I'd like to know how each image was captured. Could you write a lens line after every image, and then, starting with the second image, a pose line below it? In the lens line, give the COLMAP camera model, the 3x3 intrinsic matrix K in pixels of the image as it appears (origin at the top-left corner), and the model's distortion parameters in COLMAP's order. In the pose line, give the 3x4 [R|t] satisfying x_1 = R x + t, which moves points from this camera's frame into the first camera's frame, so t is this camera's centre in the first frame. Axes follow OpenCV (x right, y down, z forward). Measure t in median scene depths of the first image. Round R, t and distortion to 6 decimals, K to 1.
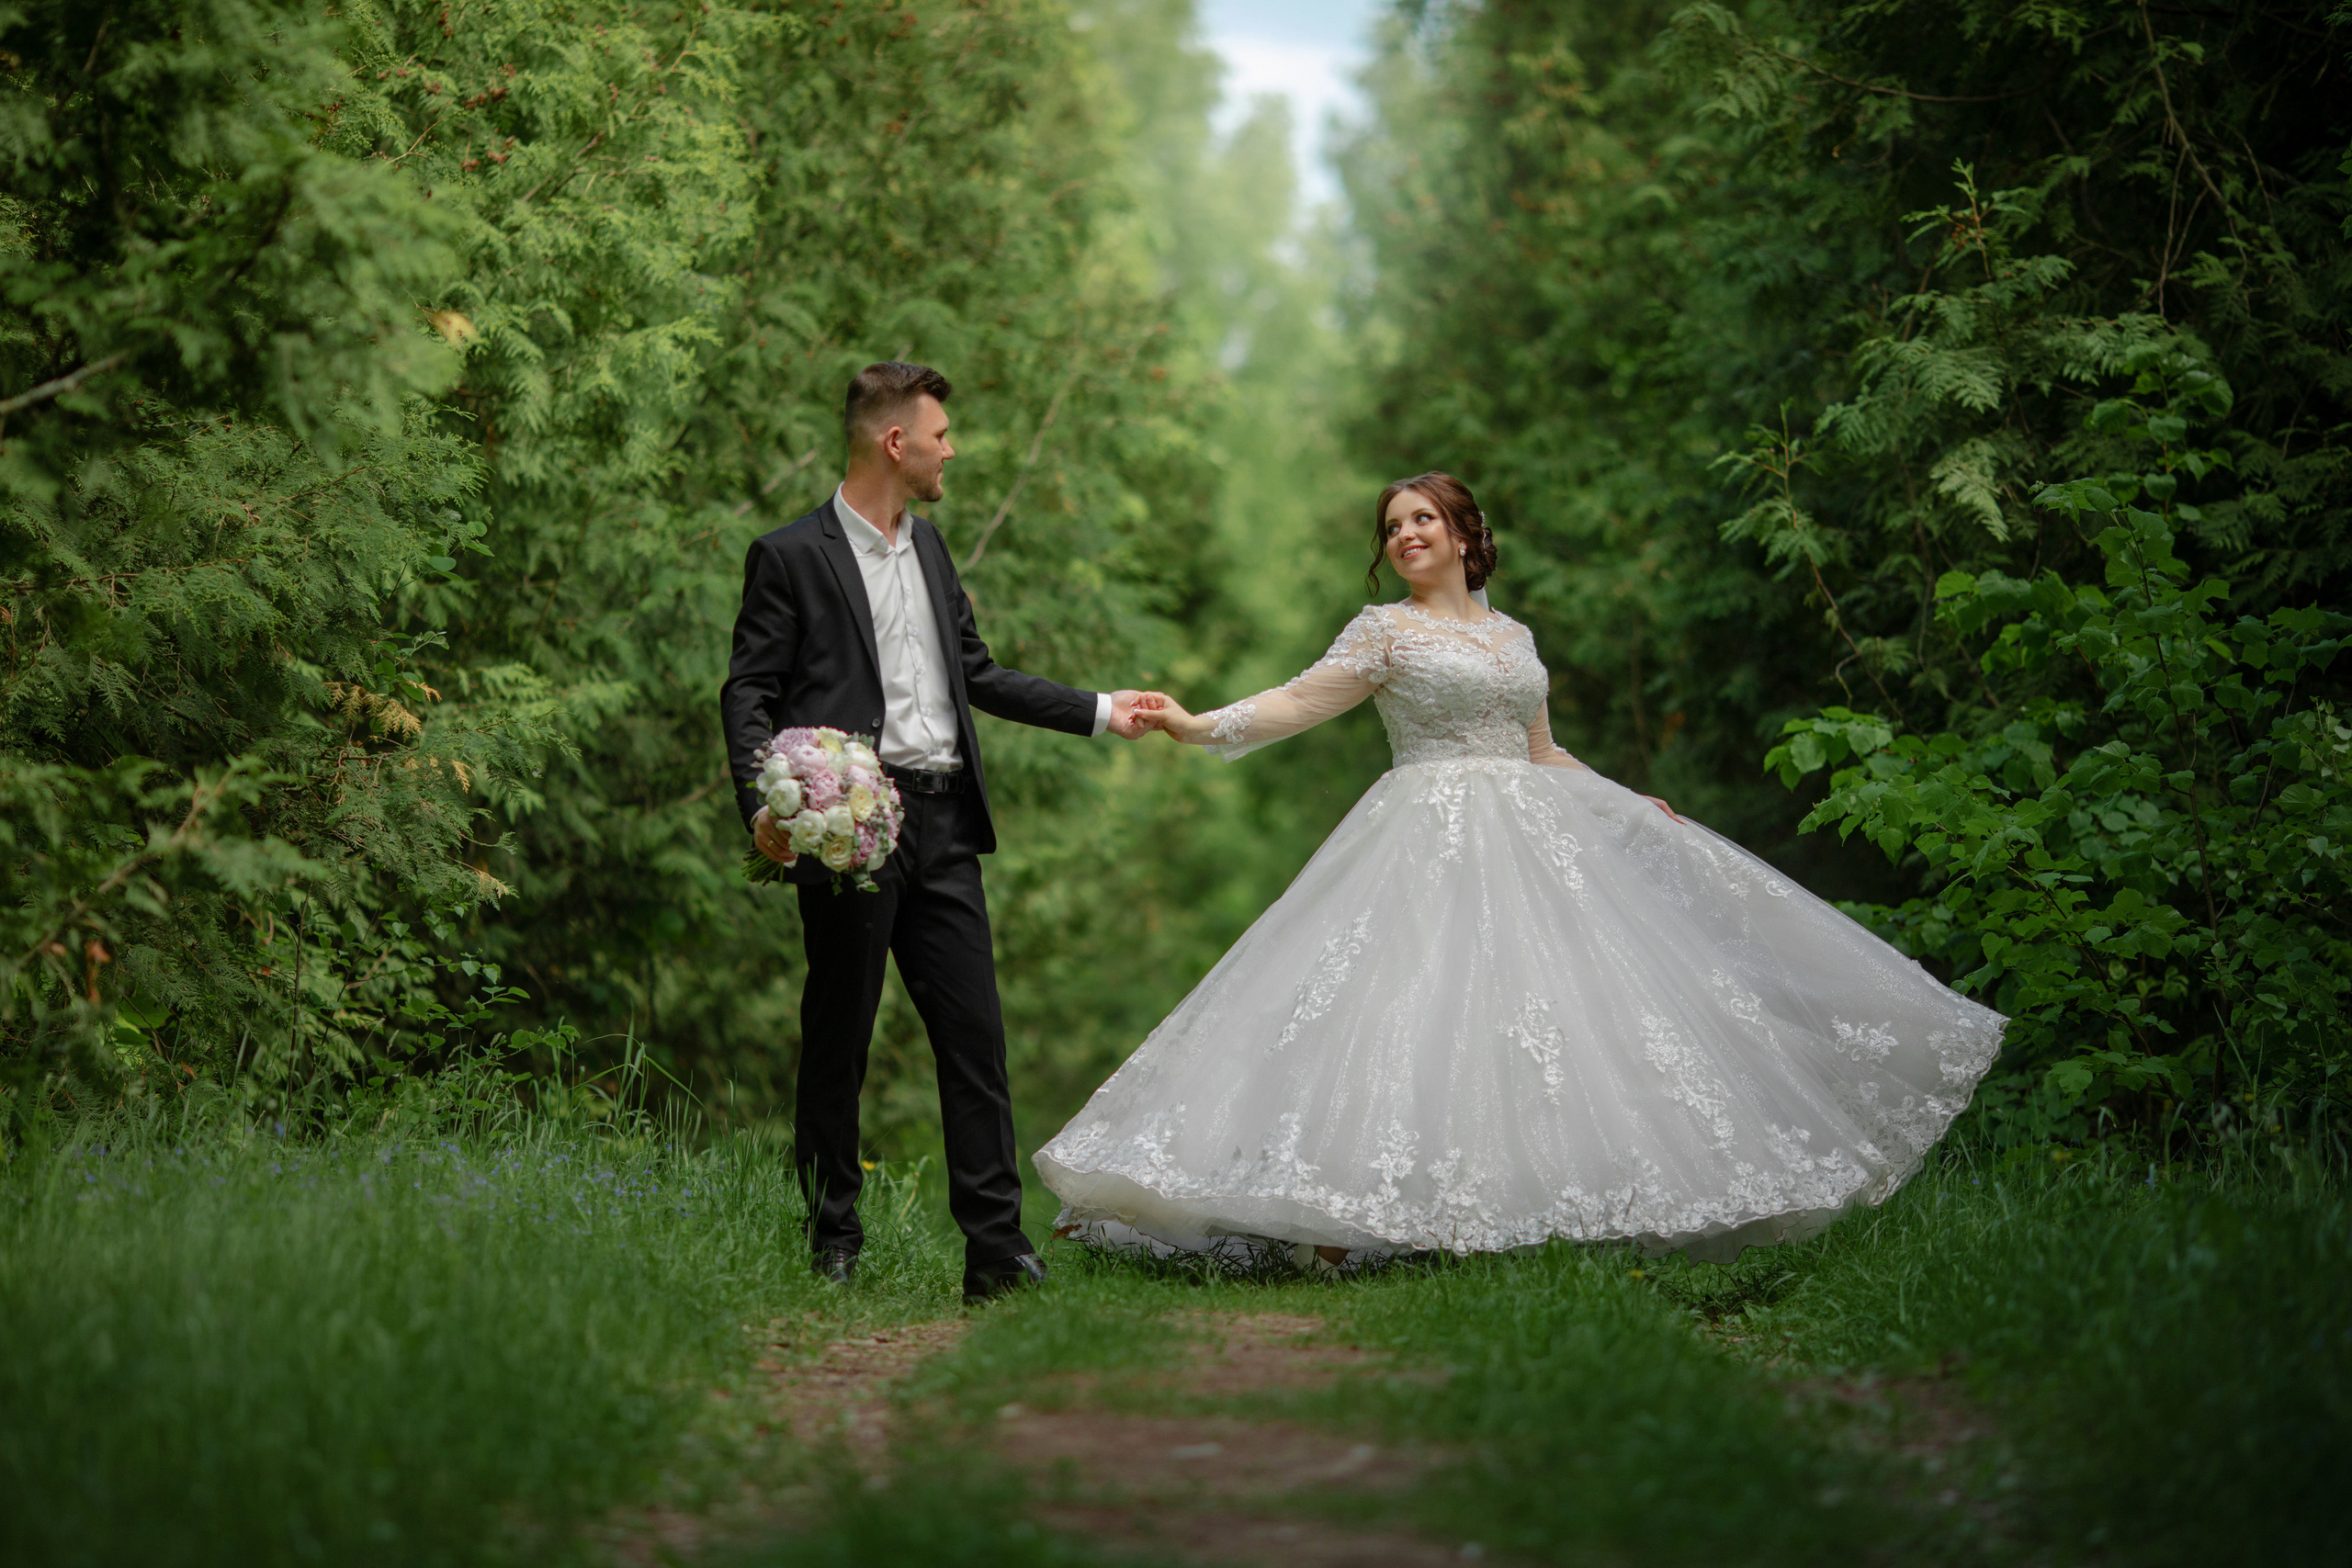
lens RADIAL K [[9109.7, 0, 1124.6], [0, 9109.7, 933.6], [0, 0, 1]] dist [0.285927, 0.000000]
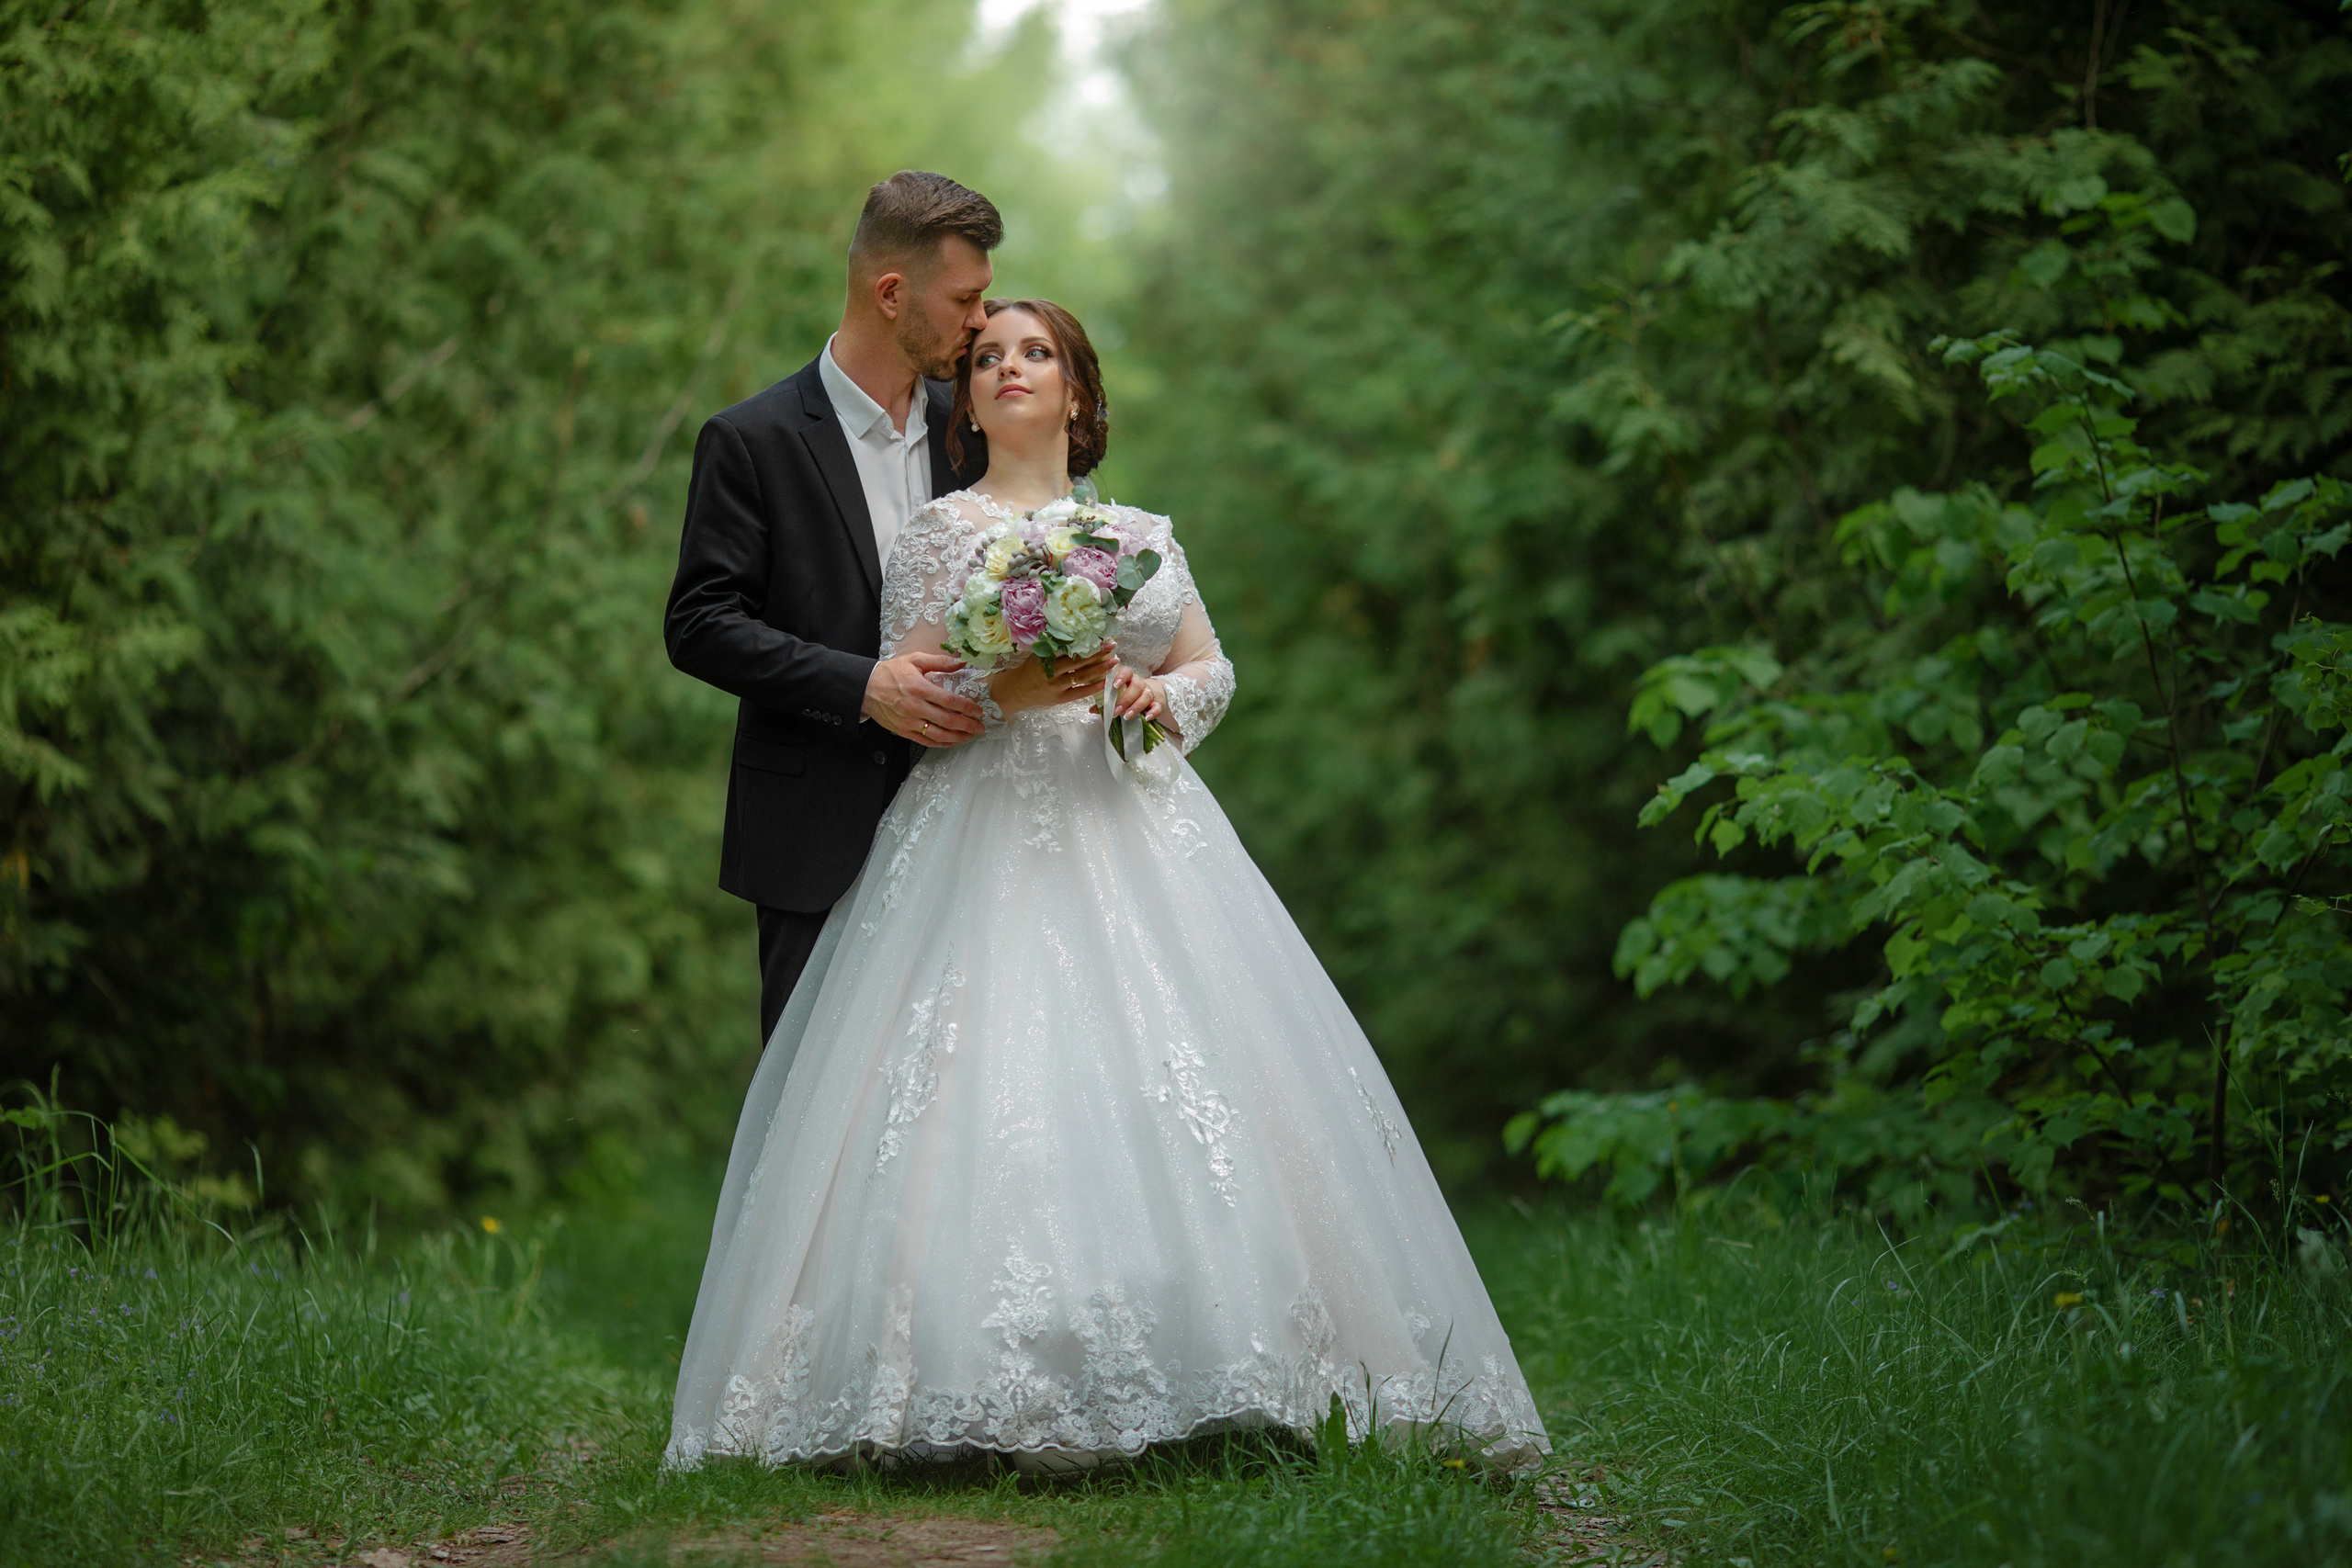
lens RADIAL K [[9109.7, 0, 1192.0], [0, 9109.7, 797.8], [0, 0, 1]] dist [0.285927, 0.000000]
pose [[0.999327, -0.021381, 0.029811, 0.010212], [0.021500, 0.999762, -0.003692, -0.008224], [-0.029725, 0.004330, 0.999549, 0.202310]]
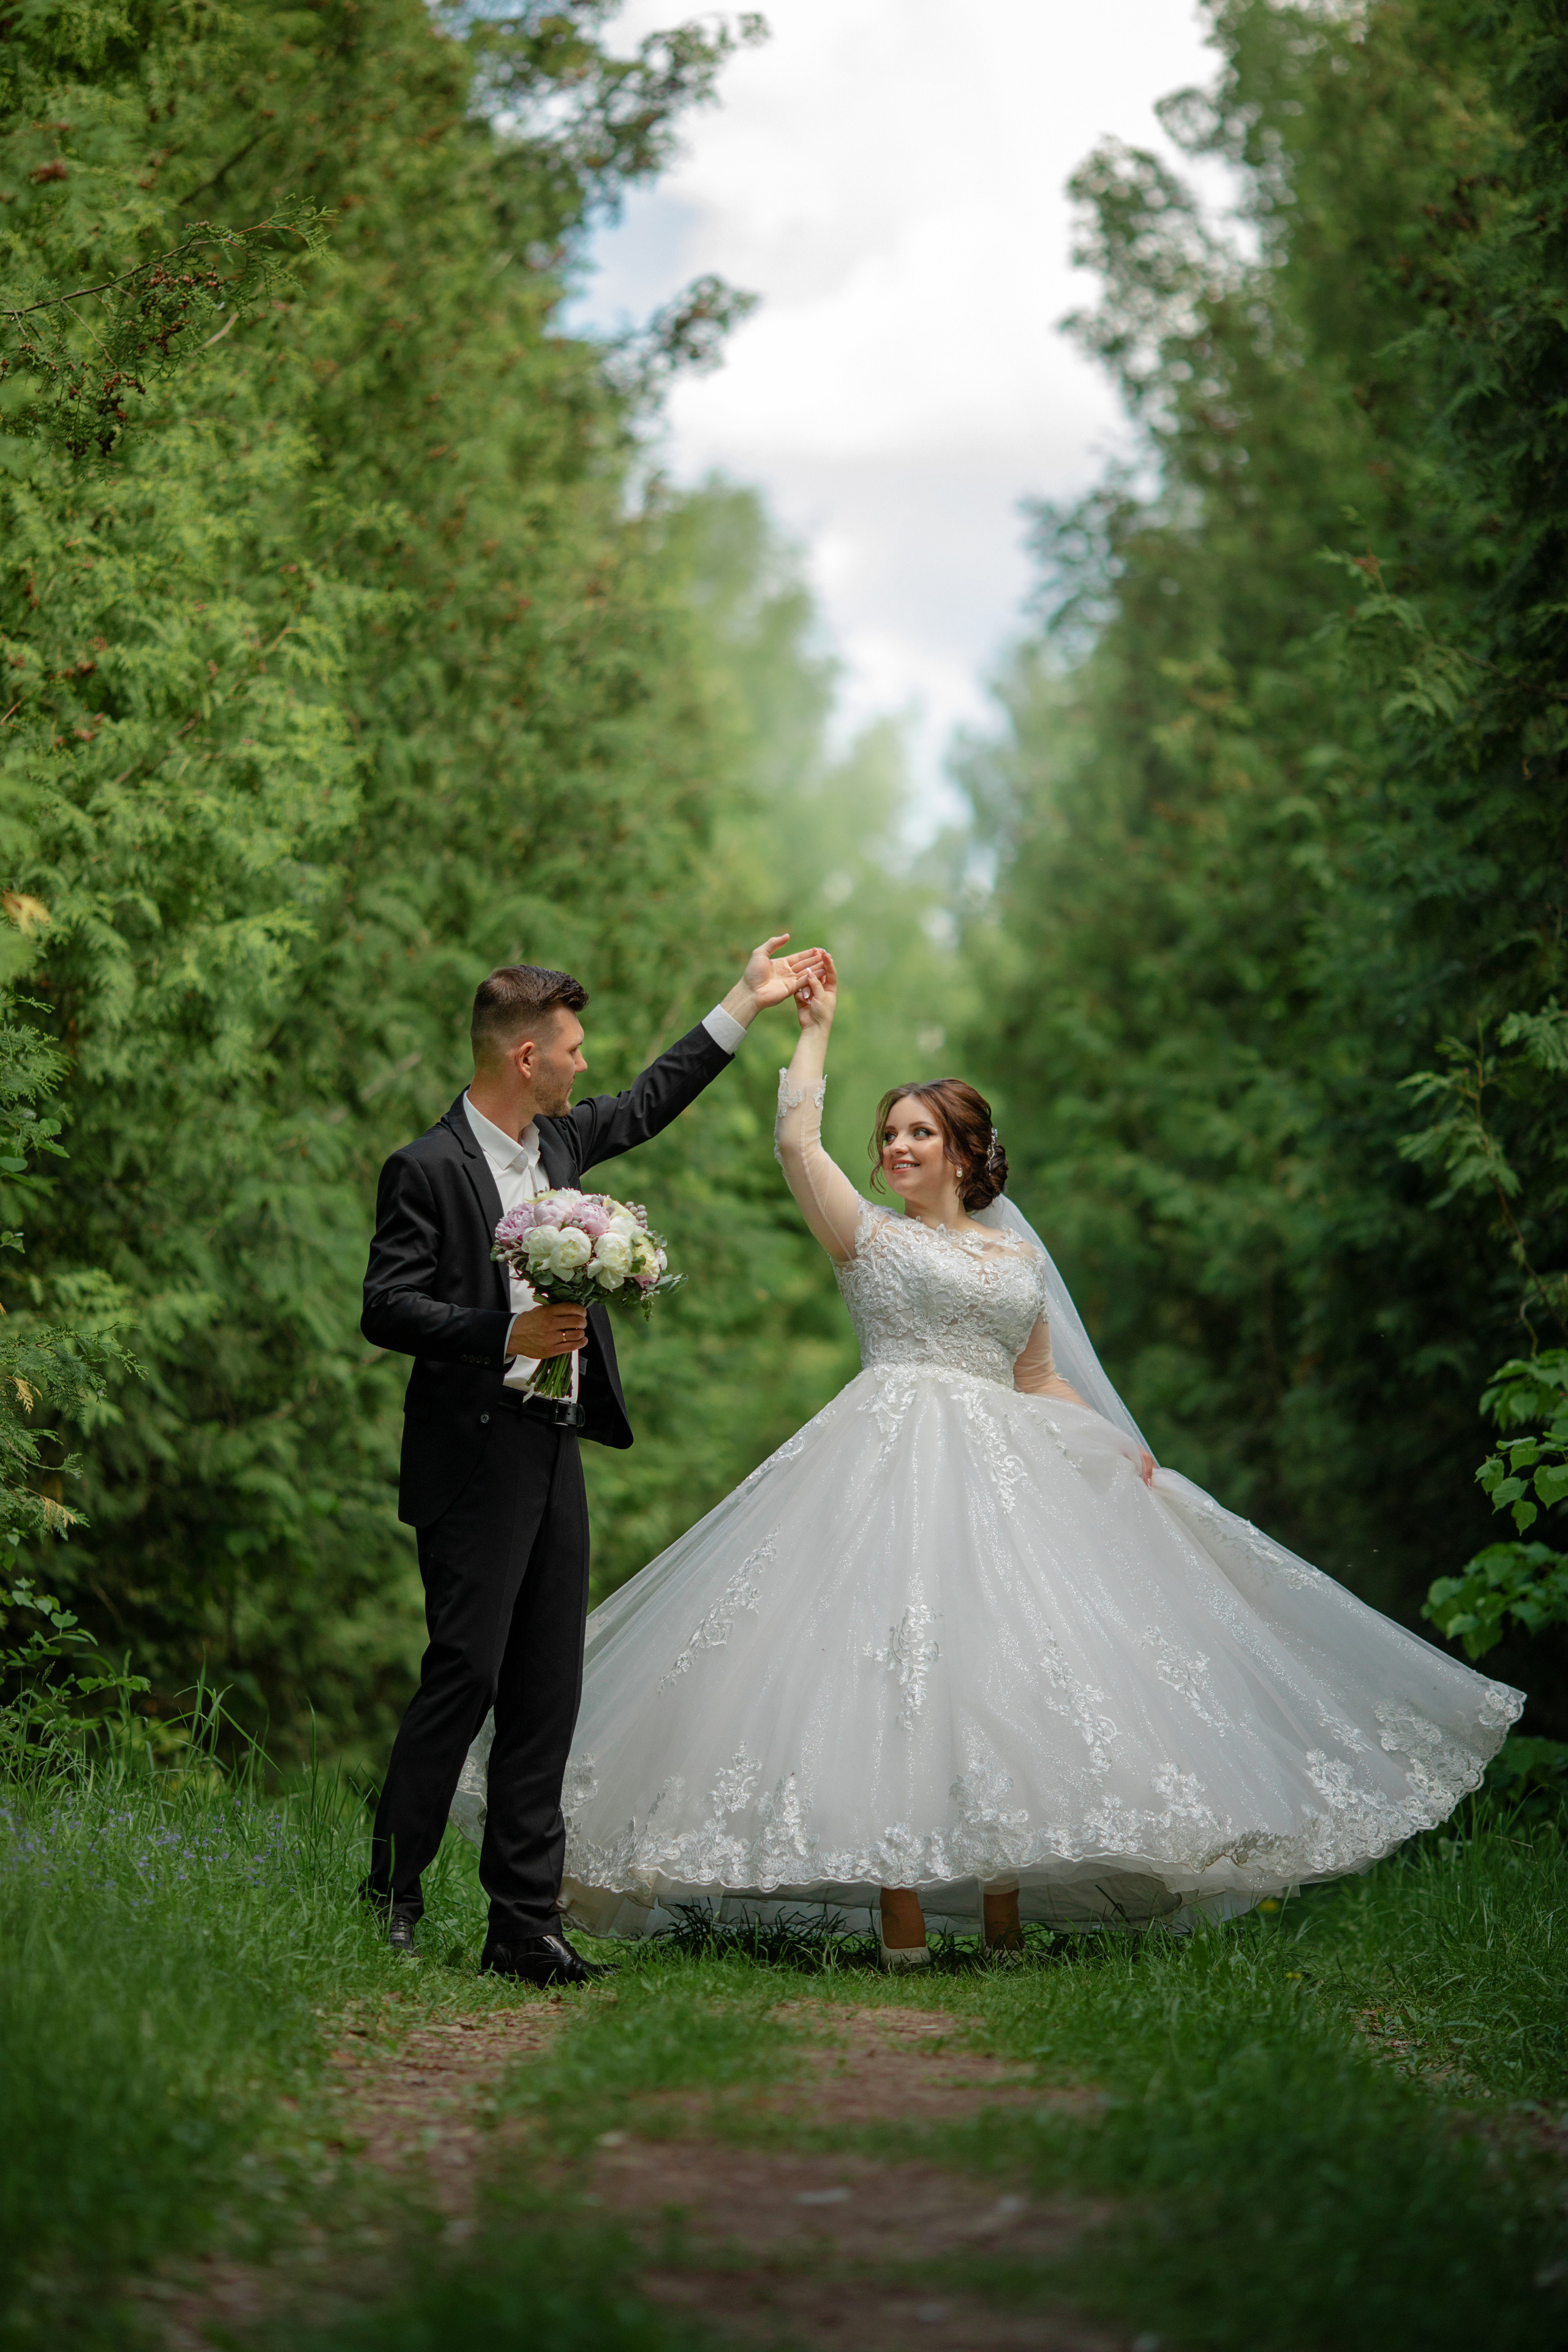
lens RADIAL K [[9110.6, 0, 793.7], [0, 9110.6, 1183.8], [0, 0, 1]] dist [0.285927, 0.000000]
pose [[0.999763, 0.020234, 0.008093, -0.002324], [-0.019906, 0.999051, -0.038730, -0.003996], [-0.008869, 0.038559, 0.999217, 0.061619]]
